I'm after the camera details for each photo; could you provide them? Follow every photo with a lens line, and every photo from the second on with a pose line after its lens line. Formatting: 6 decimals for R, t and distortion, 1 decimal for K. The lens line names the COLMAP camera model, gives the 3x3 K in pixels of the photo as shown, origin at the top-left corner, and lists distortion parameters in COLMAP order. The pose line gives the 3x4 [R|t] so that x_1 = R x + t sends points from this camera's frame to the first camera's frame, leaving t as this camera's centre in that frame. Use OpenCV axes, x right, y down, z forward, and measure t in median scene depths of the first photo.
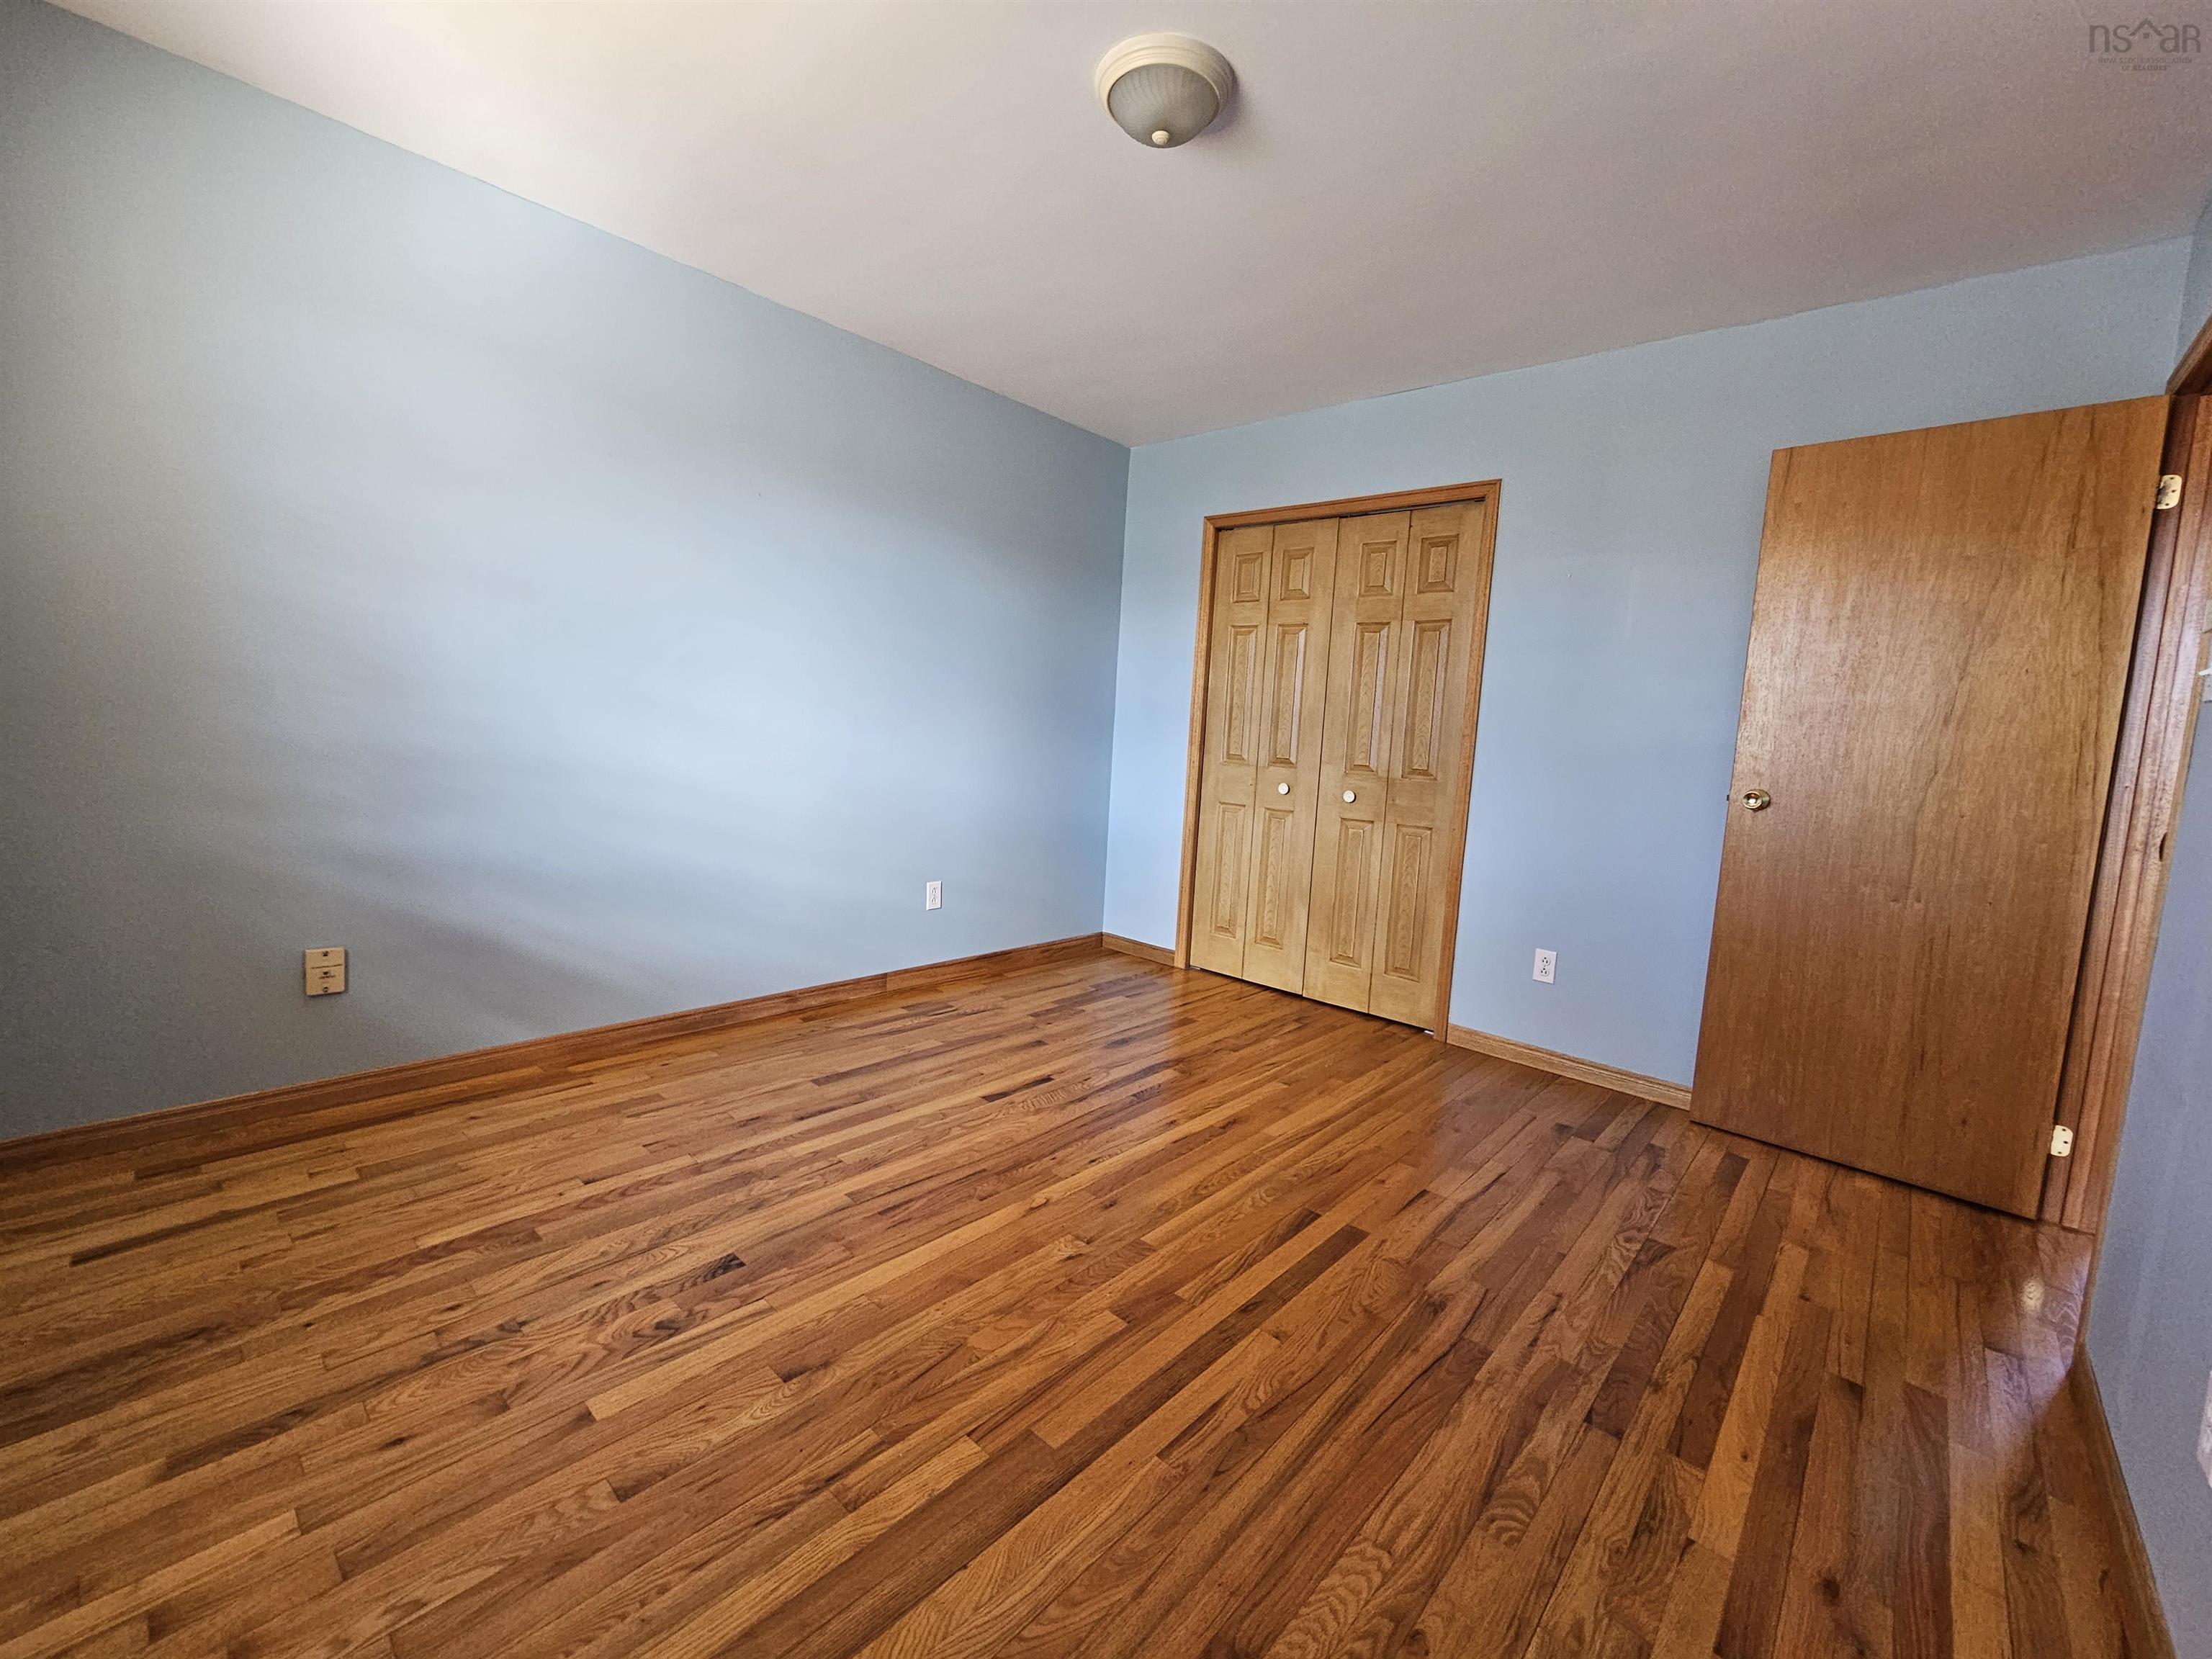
lens RADIAL K [[919.7, 0, 1099.1], [0, 919.7, 821.8], [0, 0, 1]] dist [-0.000555, 0.000118]
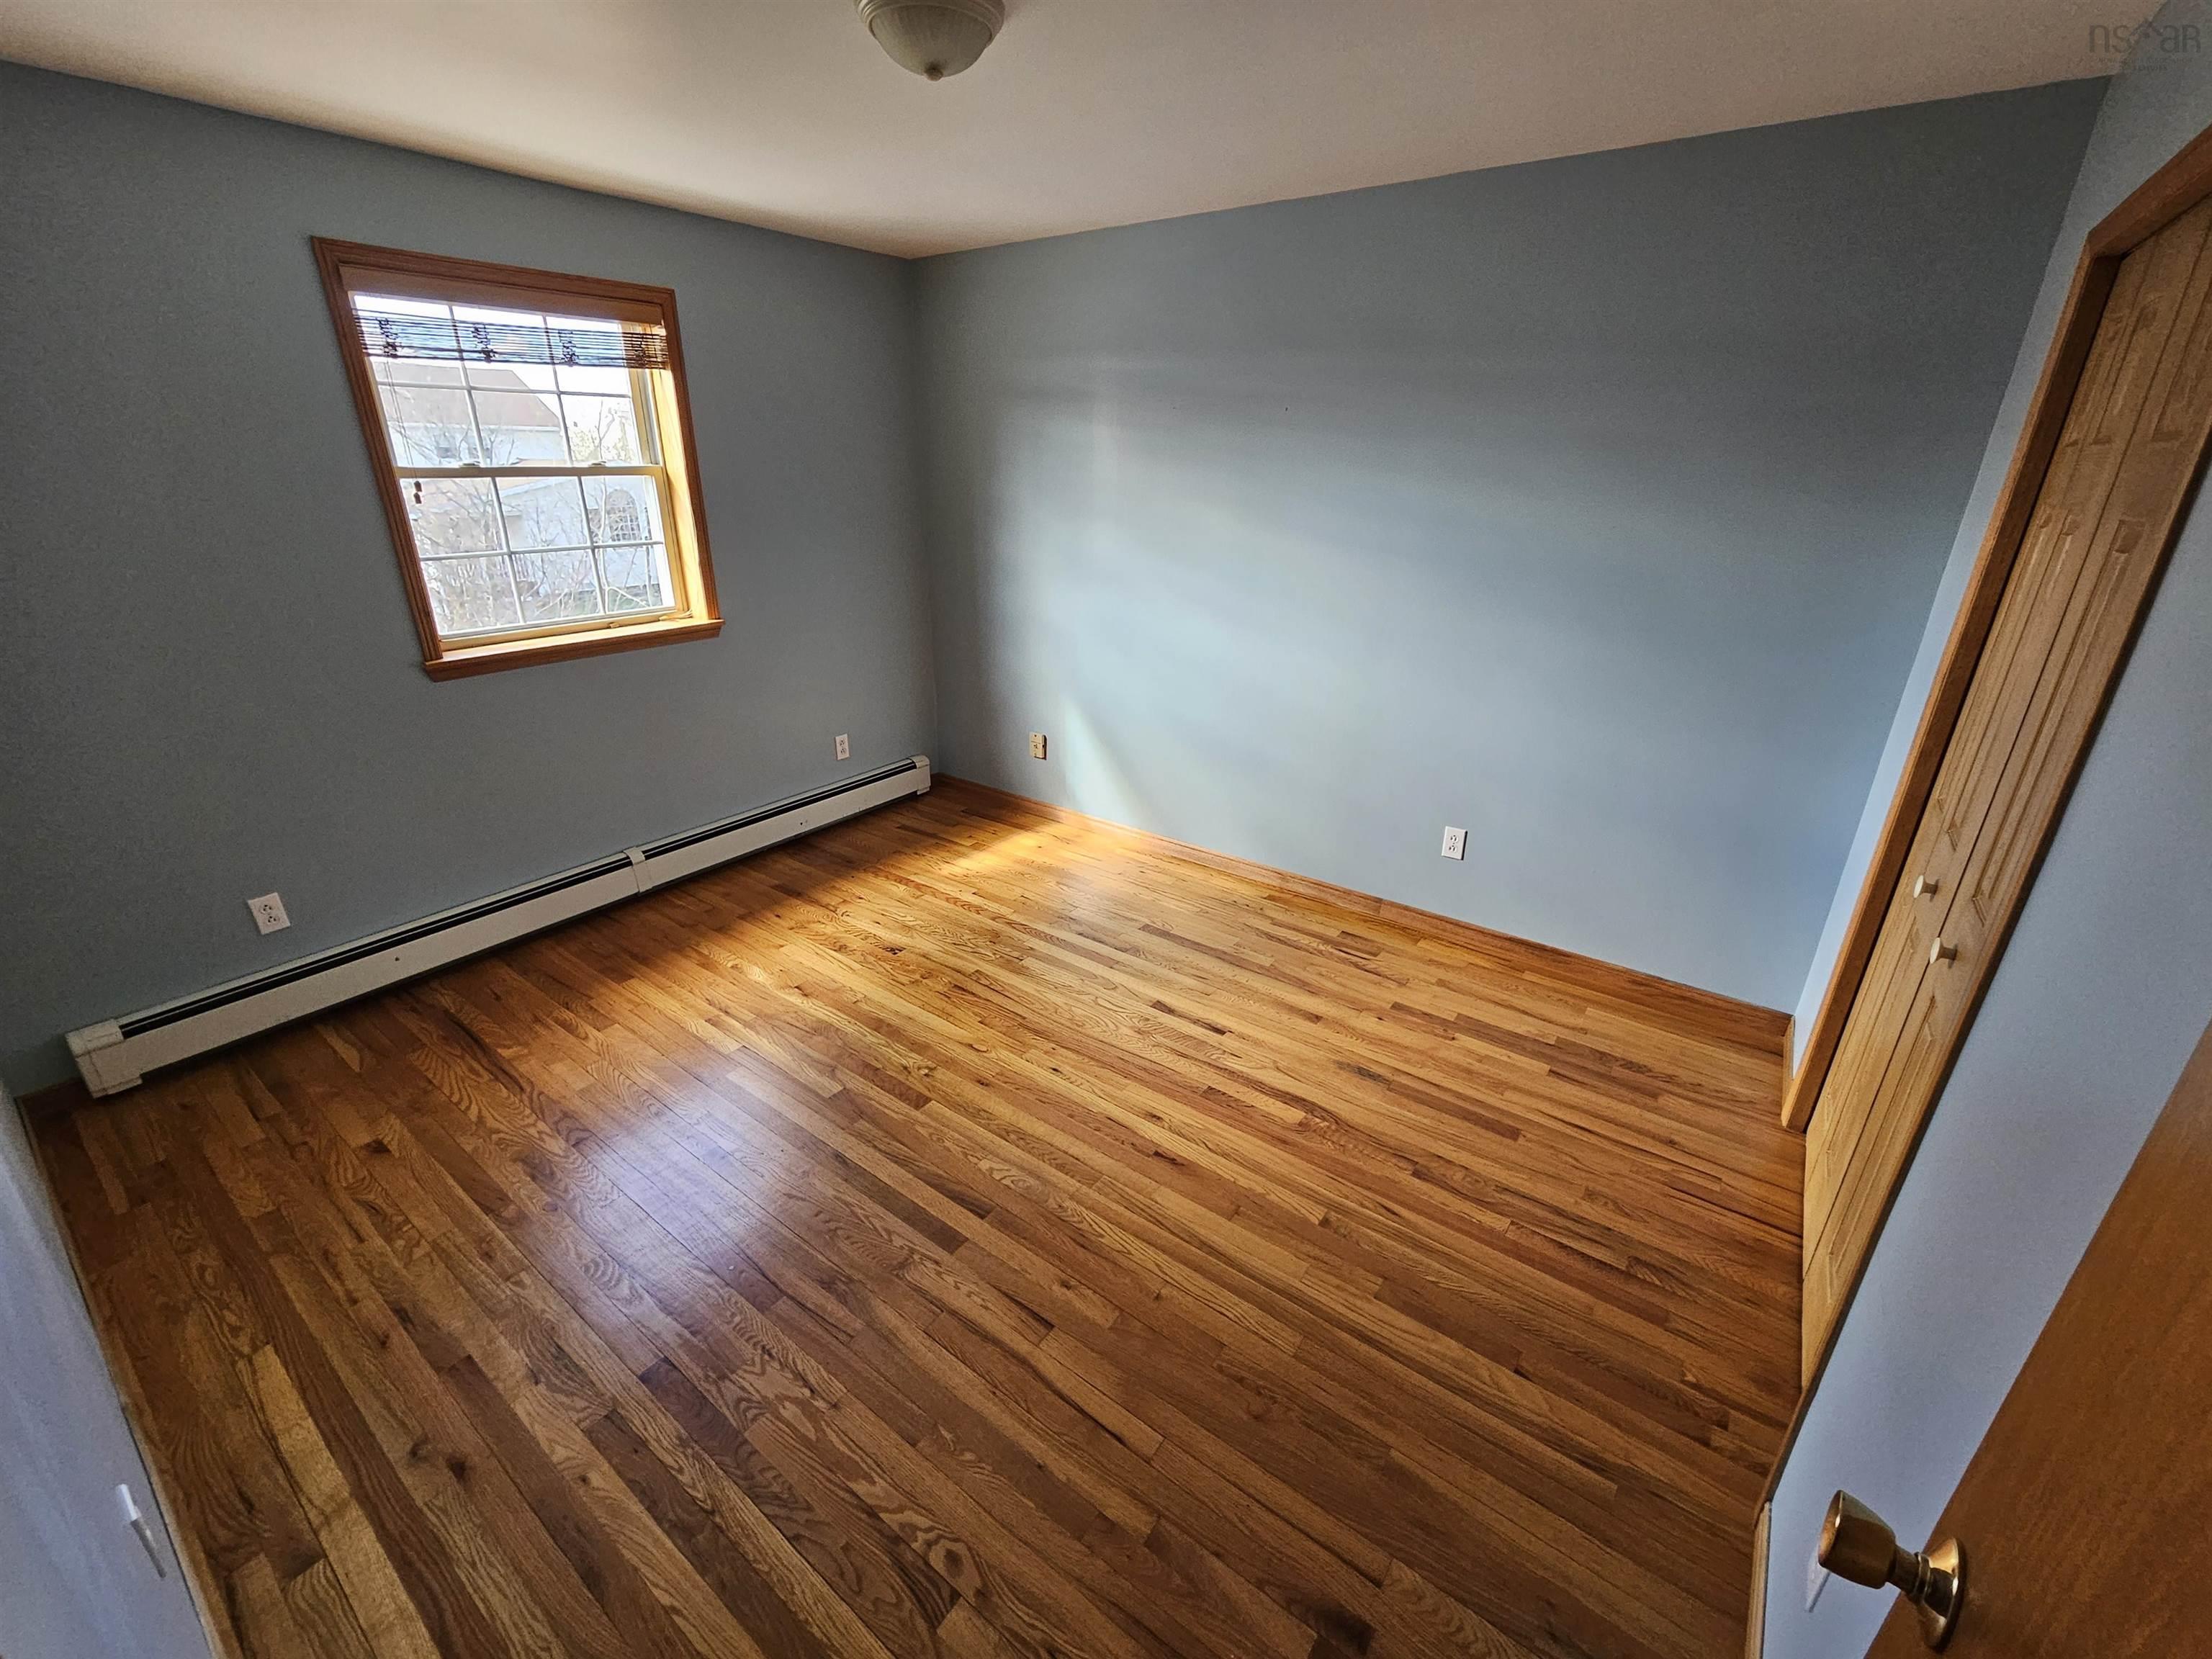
lens RADIAL K [[919.7, 0, 1098.1], [0, 919.7, 827.9], [0, 0, 1]] dist [-0.000555, 0.000118]
pose [[0.088163, 0.320278, -0.943212, 0.847005], [-0.107364, 0.944438, 0.310659, -0.234776], [0.990303, 0.073879, 0.117650, 0.785247]]
